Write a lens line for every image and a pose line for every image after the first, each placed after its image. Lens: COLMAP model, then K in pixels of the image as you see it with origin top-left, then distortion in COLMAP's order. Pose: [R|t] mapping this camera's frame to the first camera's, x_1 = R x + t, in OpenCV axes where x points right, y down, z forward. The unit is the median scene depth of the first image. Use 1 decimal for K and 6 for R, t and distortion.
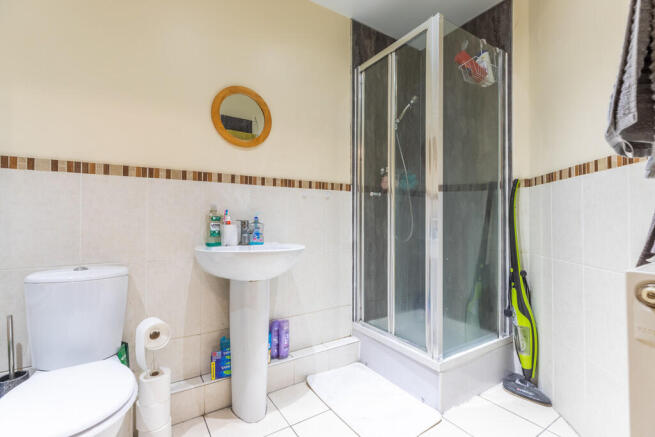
lens RADIAL K [[297.7, 0, 327.9], [0, 297.7, 220.2], [0, 0, 1]] dist [0.004461, 0.000215]
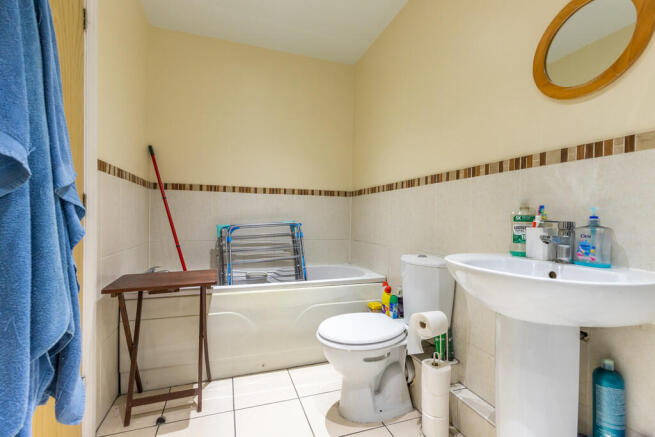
lens RADIAL K [[297.7, 0, 328.0], [0, 297.7, 218.5], [0, 0, 1]] dist [0.004461, 0.000215]
pose [[-0.241861, 0.001212, -0.970310, 0.443548], [-0.005471, 0.999982, 0.002613, -0.005090], [0.970295, 0.005940, -0.241850, 0.722983]]
